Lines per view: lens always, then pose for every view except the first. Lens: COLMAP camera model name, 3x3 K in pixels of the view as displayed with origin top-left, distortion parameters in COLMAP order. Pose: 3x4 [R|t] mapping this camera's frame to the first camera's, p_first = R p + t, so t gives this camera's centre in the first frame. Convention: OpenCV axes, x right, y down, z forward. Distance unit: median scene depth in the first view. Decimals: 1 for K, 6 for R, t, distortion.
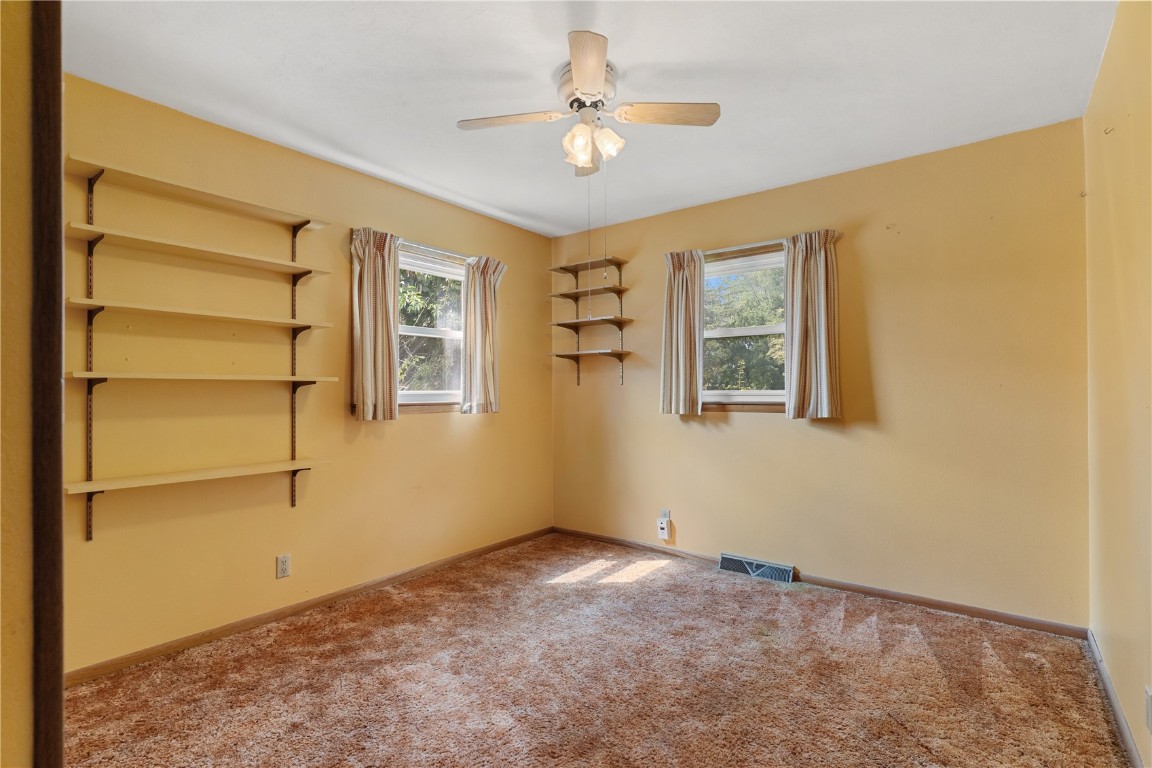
lens RADIAL K [[560.9, 0, 572.7], [0, 560.9, 387.9], [0, 0, 1]] dist [-0.000210, -0.001062]
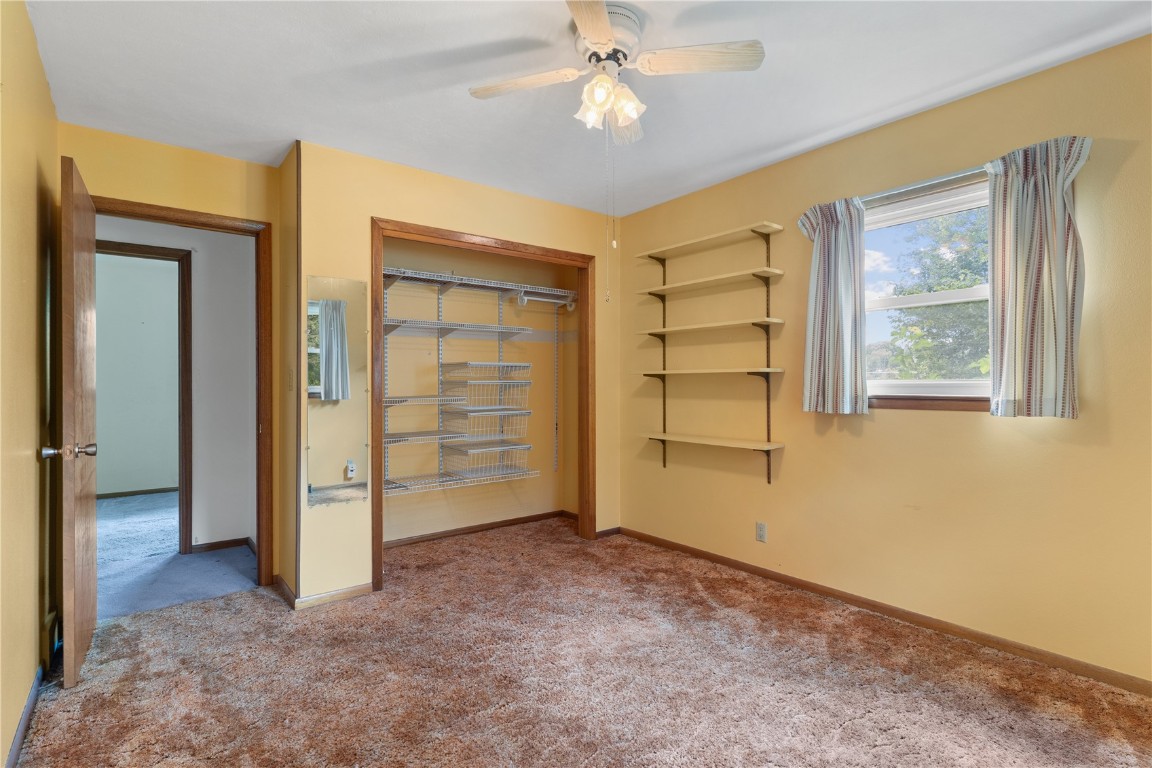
lens RADIAL K [[560.9, 0, 573.2], [0, 560.9, 384.9], [0, 0, 1]] dist [-0.000210, -0.001062]
pose [[-0.253149, 0.003894, -0.967419, 0.700161], [0.008925, 0.999959, 0.001689, 0.008413], [0.967386, -0.008207, -0.253174, 0.918064]]
